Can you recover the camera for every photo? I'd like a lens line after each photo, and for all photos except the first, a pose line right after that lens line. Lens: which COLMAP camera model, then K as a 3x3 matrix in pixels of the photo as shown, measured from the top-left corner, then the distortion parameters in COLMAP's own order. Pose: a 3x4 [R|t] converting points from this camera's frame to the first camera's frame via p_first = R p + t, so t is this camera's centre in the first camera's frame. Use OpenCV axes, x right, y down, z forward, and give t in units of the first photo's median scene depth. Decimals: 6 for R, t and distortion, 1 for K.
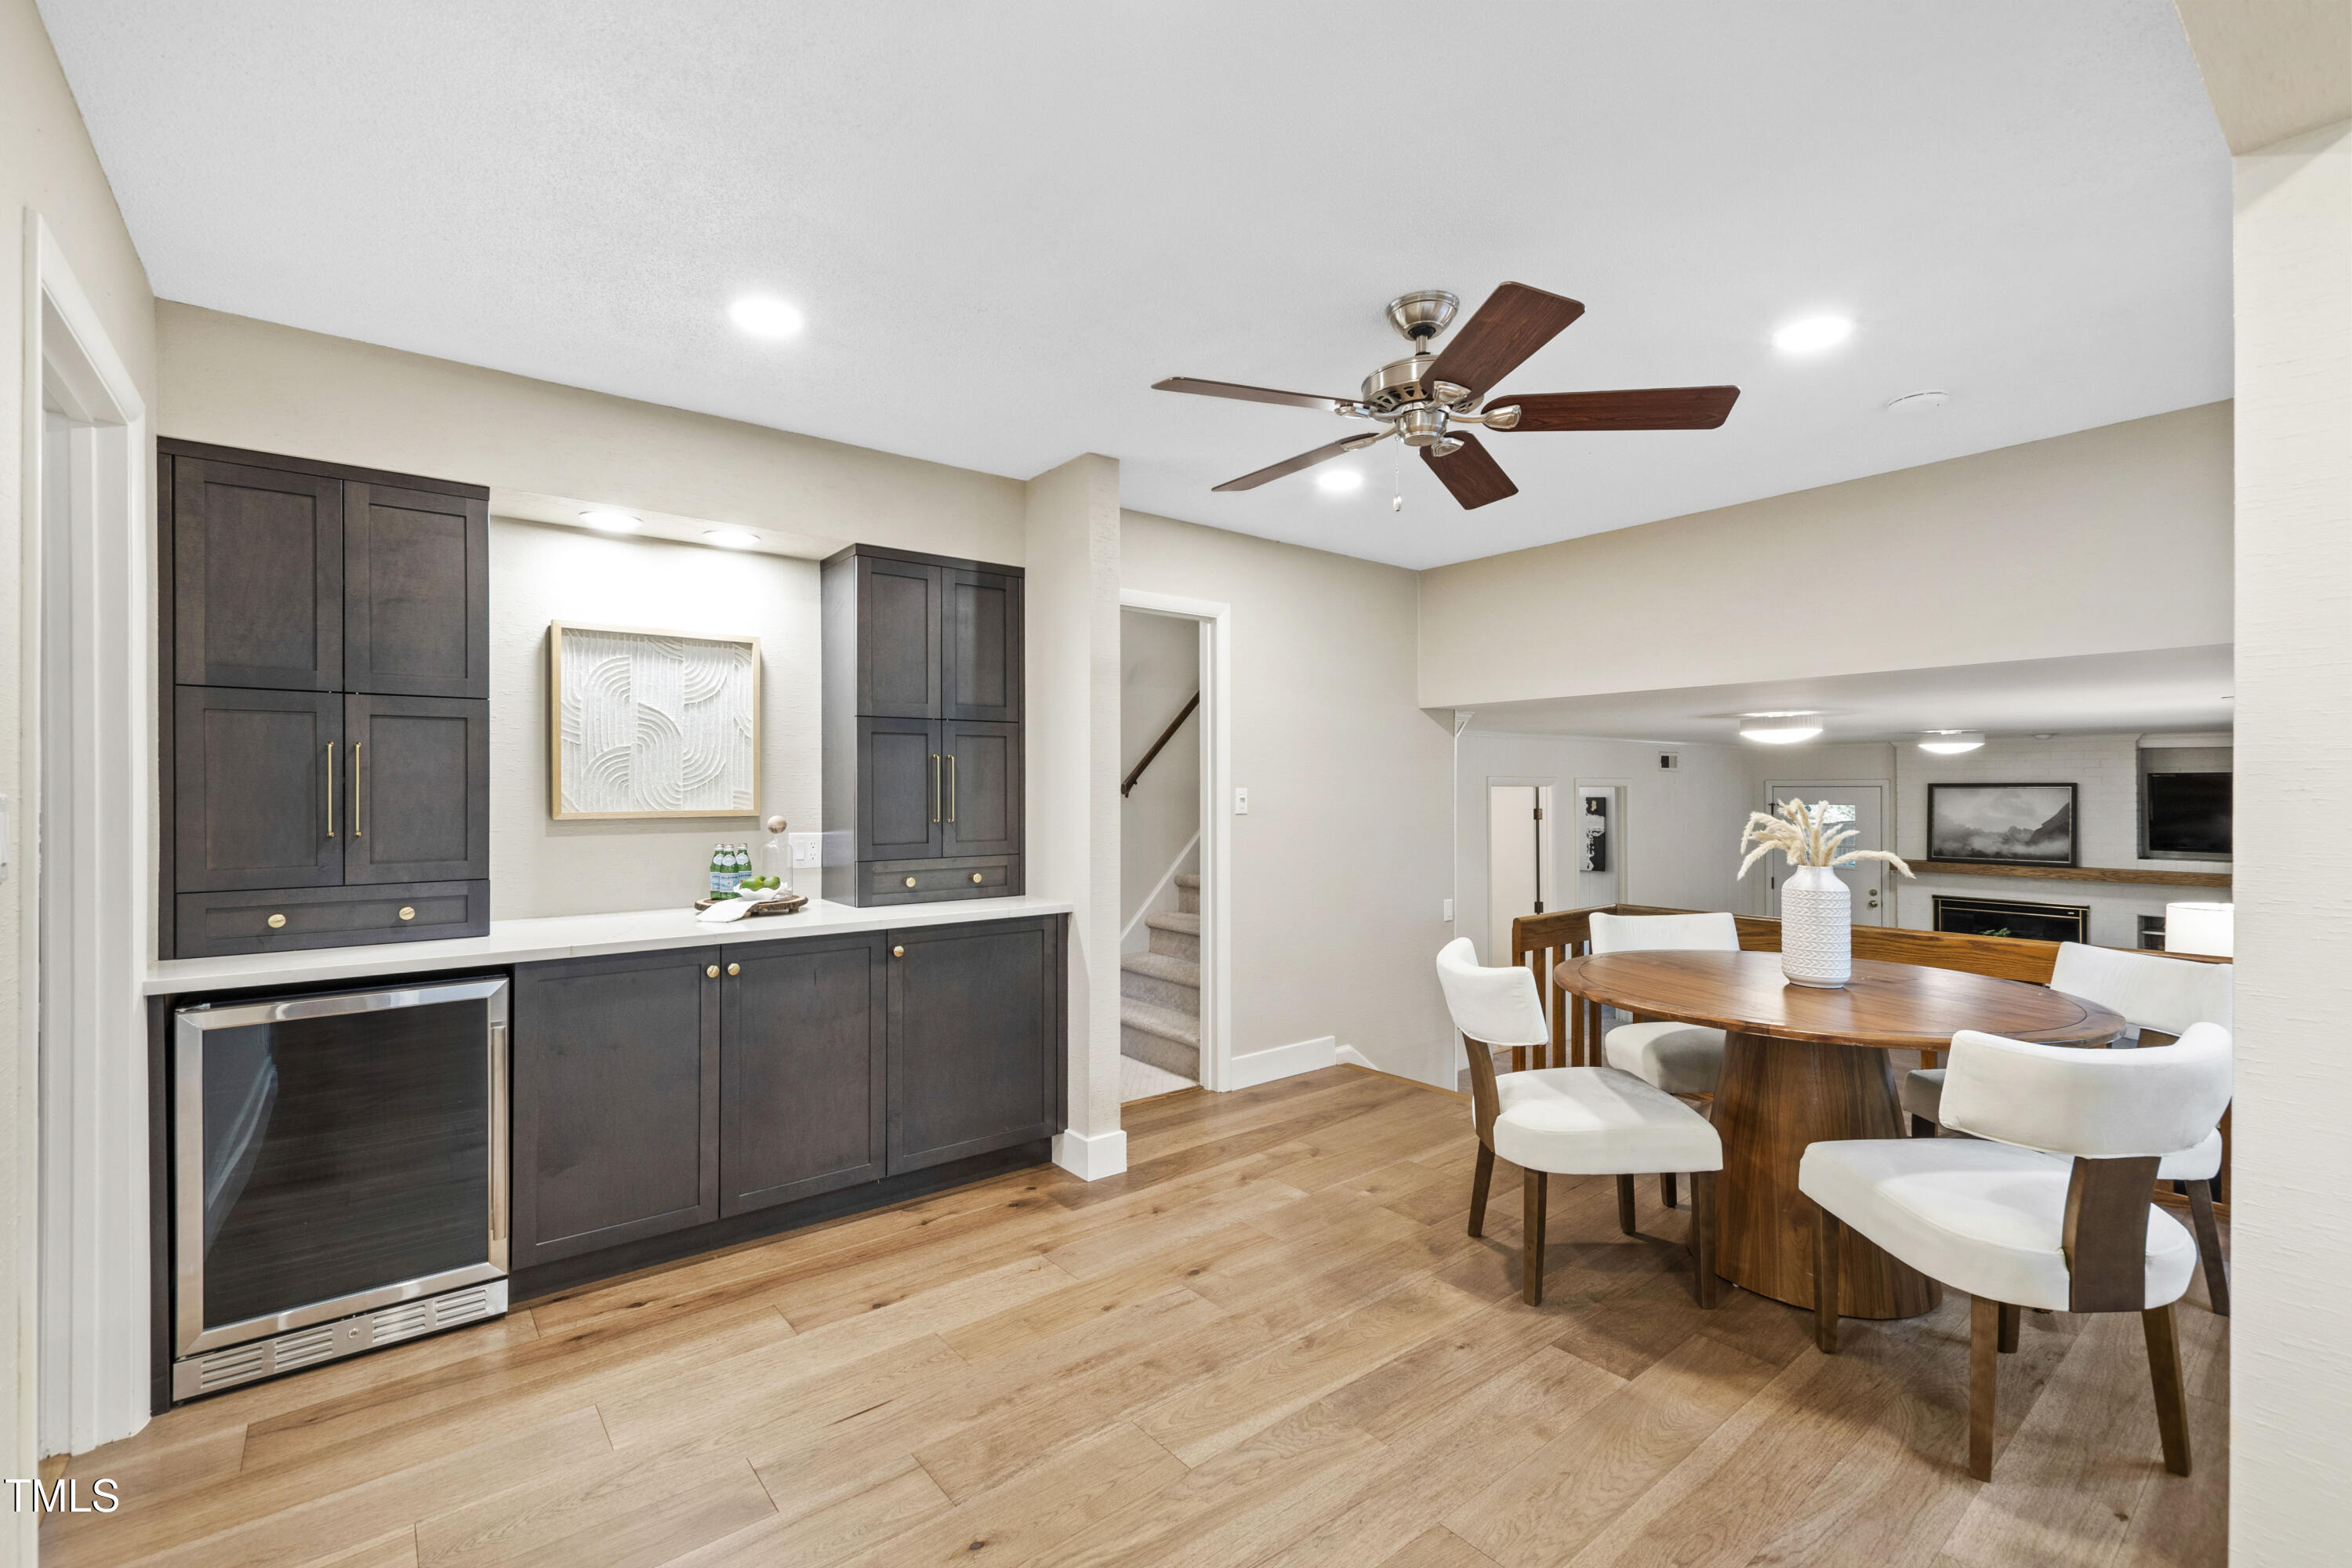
lens RADIAL K [[1010.8, 0, 1156.7], [0, 1010.8, 781.9], [0, 0, 1]] dist [0.001969, -0.000781]
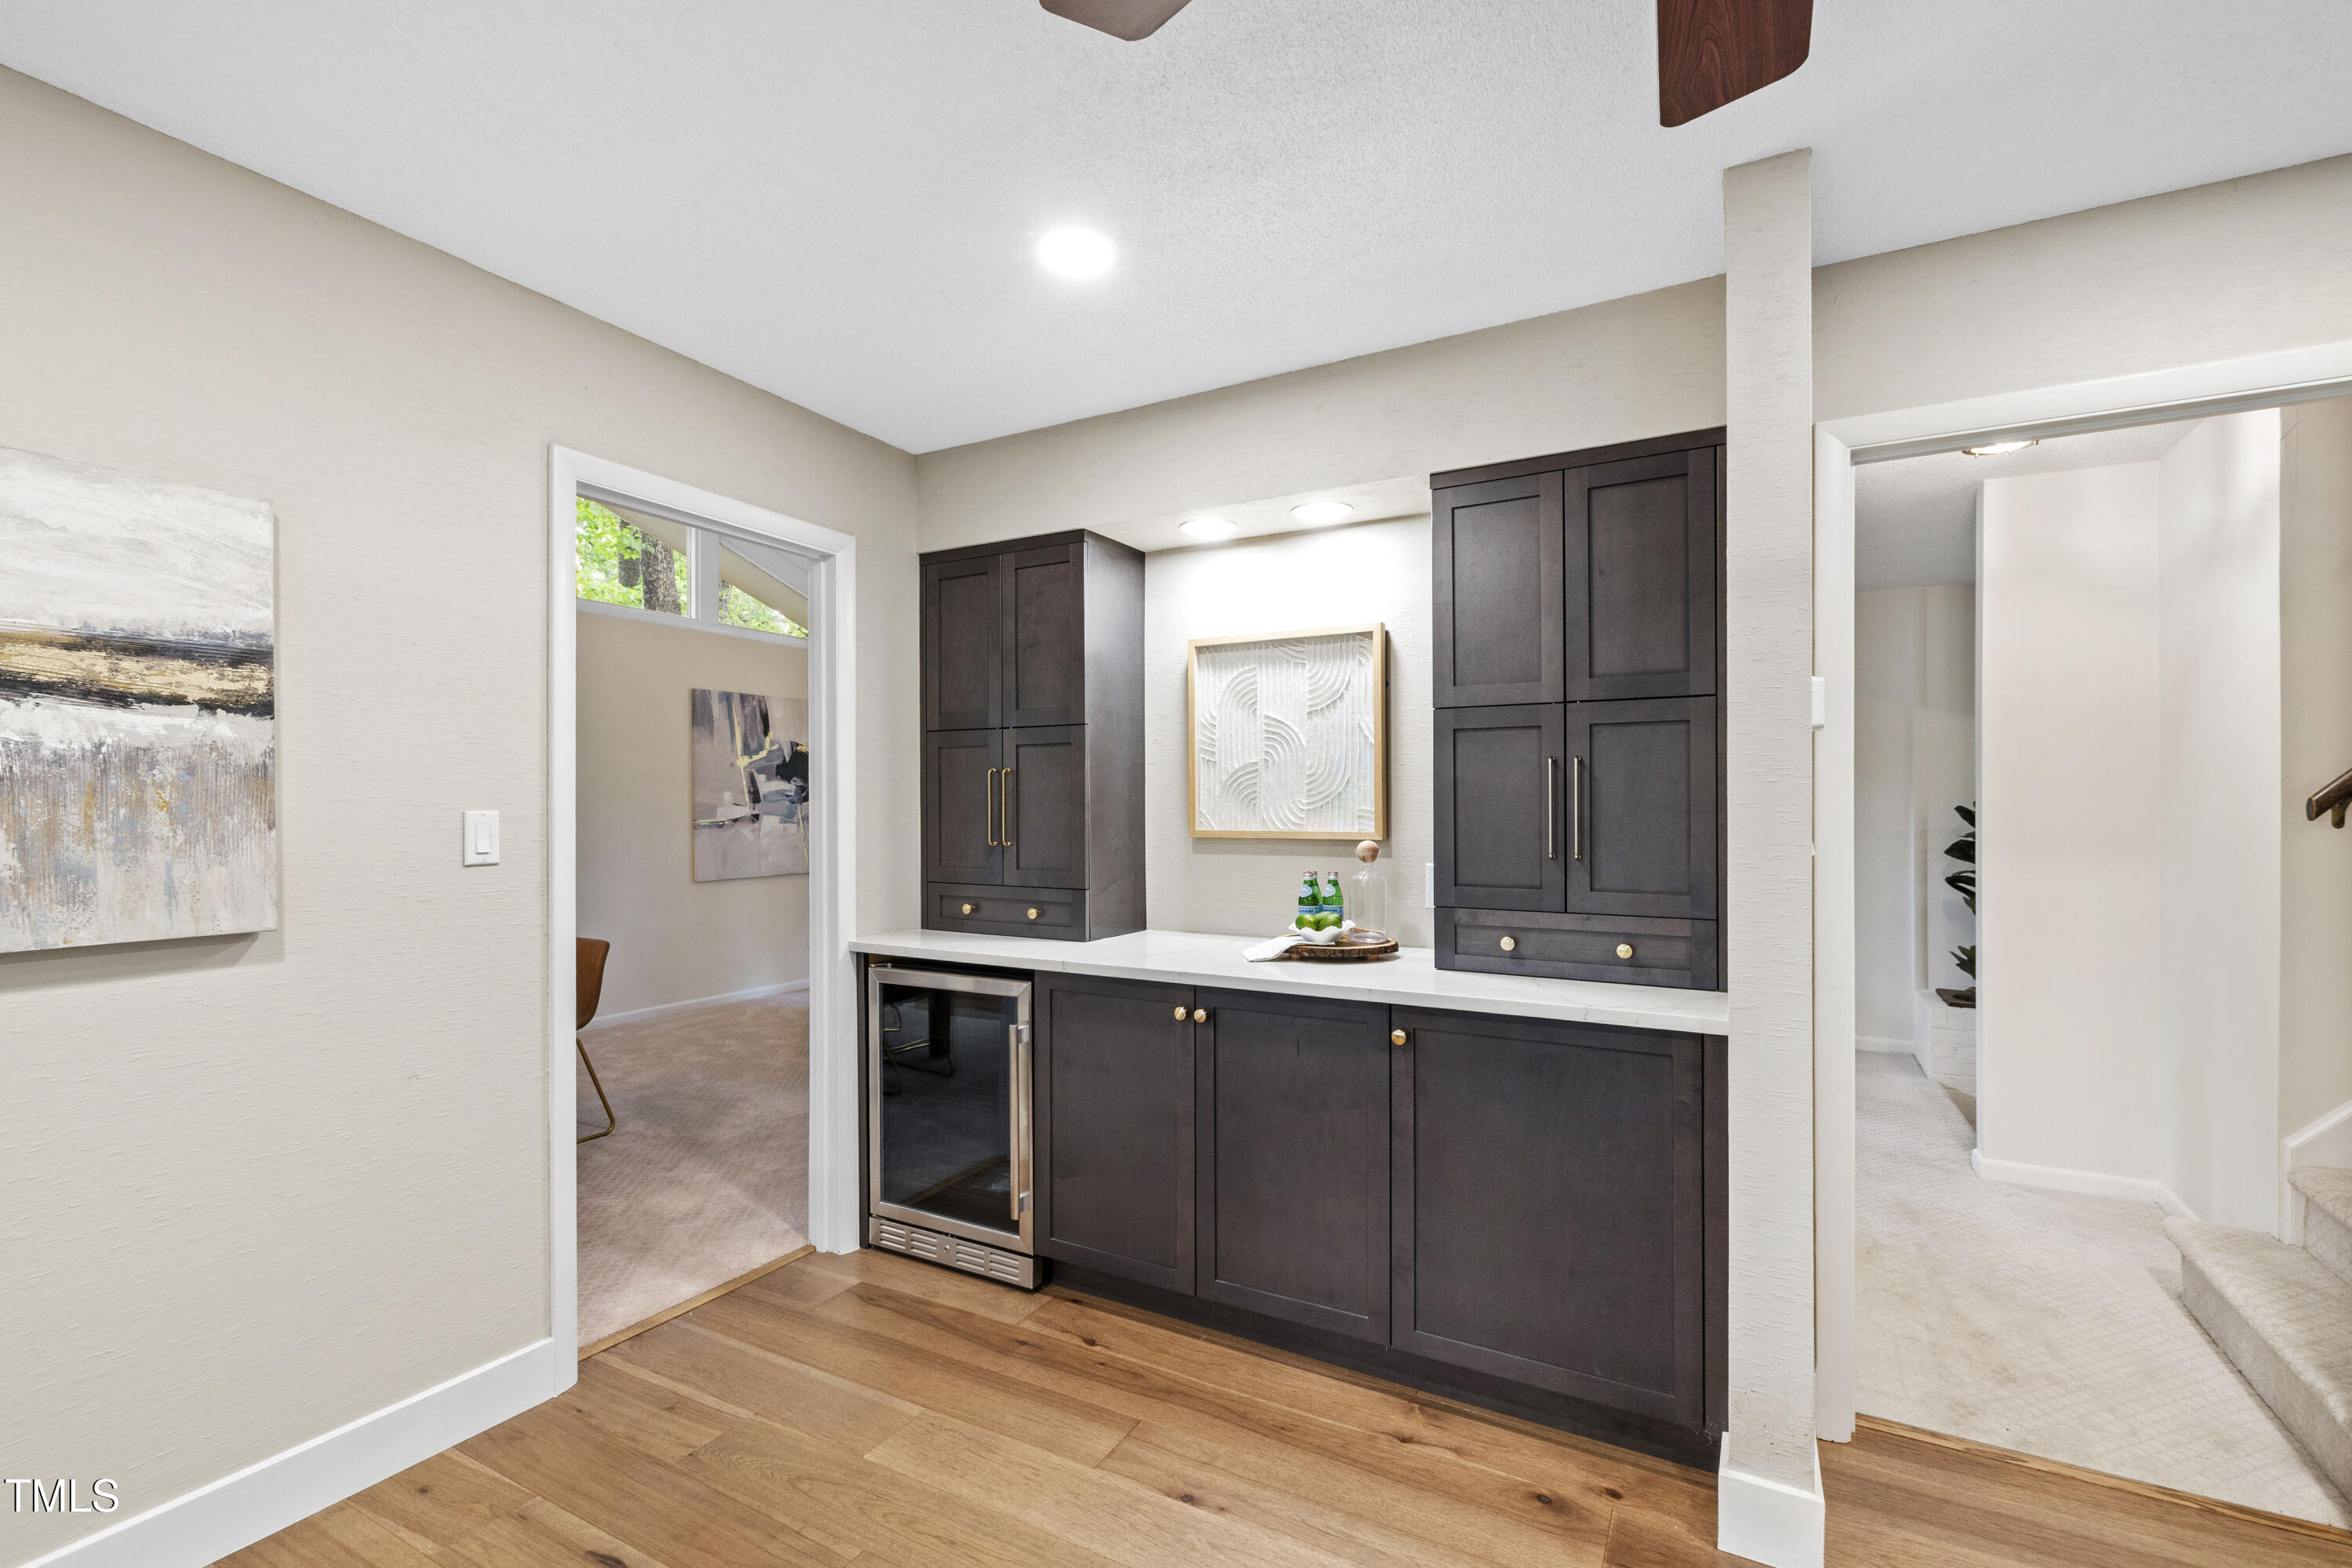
lens RADIAL K [[1029.3, 0, 1153.6], [0, 1029.3, 802.8], [0, 0, 1]] dist [0.002235, 0.000020]
pose [[0.383445, 0.000210, -0.923564, 0.342808], [0.006892, 0.999971, 0.003089, -0.000317], [0.923538, -0.007549, 0.383433, 0.561702]]
